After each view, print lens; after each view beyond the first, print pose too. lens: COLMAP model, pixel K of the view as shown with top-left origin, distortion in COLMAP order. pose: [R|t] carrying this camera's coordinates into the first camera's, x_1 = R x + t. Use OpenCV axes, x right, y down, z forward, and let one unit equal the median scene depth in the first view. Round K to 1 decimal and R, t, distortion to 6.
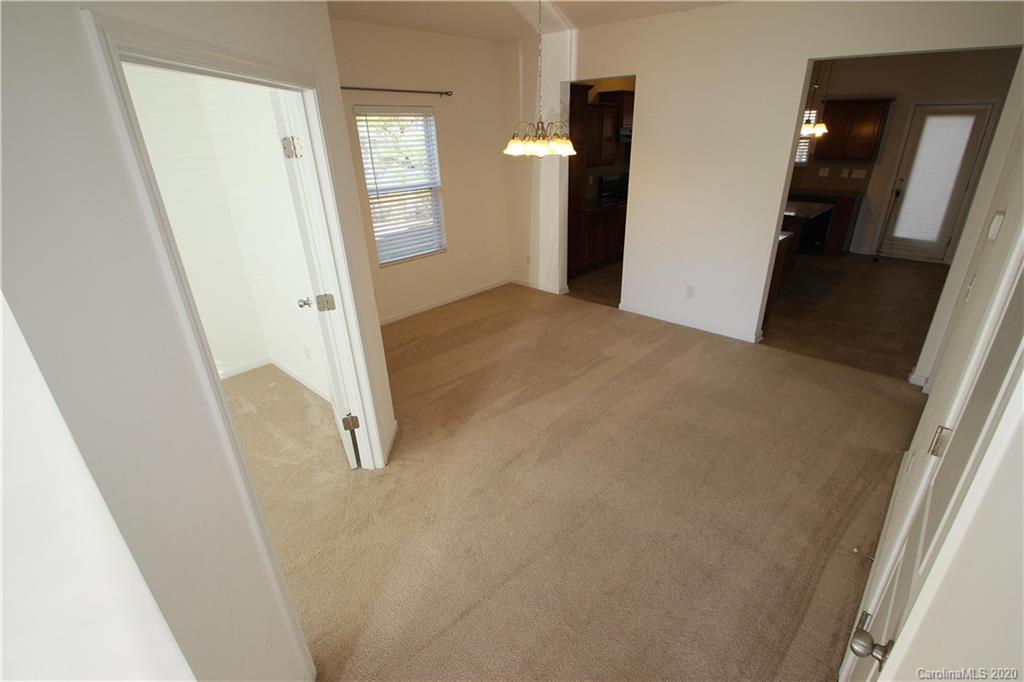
lens RADIAL K [[477.2, 0, 532.8], [0, 477.2, 334.9], [0, 0, 1]] dist [0.009709, -0.013686]
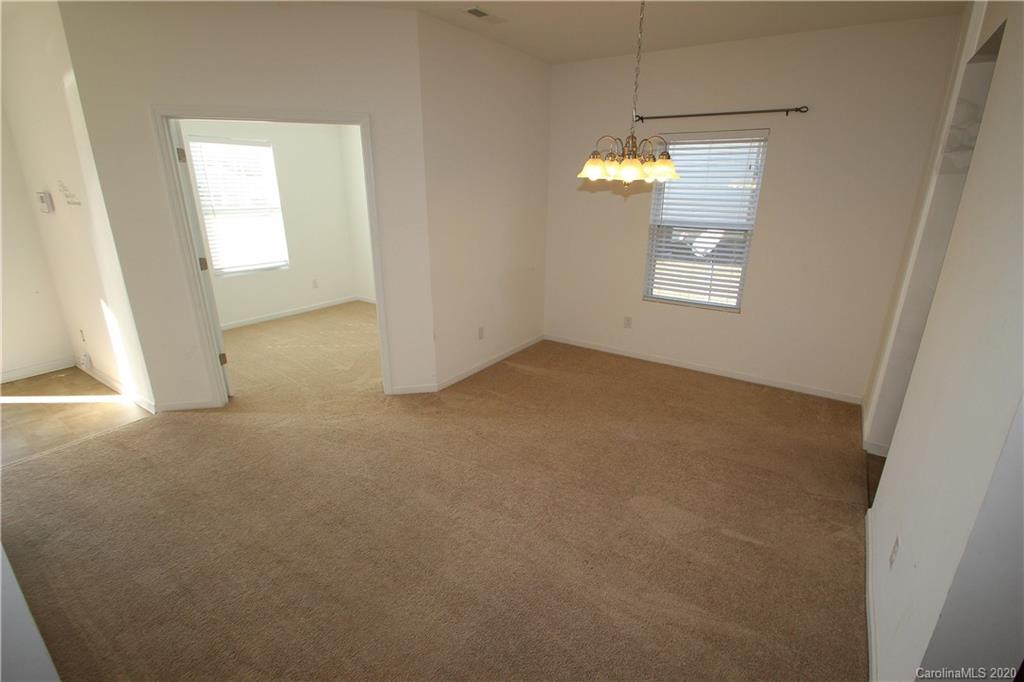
lens RADIAL K [[475.4, 0, 516.1], [0, 475.4, 337.6], [0, 0, 1]] dist [-0.003082, -0.000568]
pose [[0.146137, 0.326442, -0.933852, 0.767552], [-0.406156, 0.880555, 0.244253, -0.280006], [0.902043, 0.343595, 0.261268, 0.755447]]
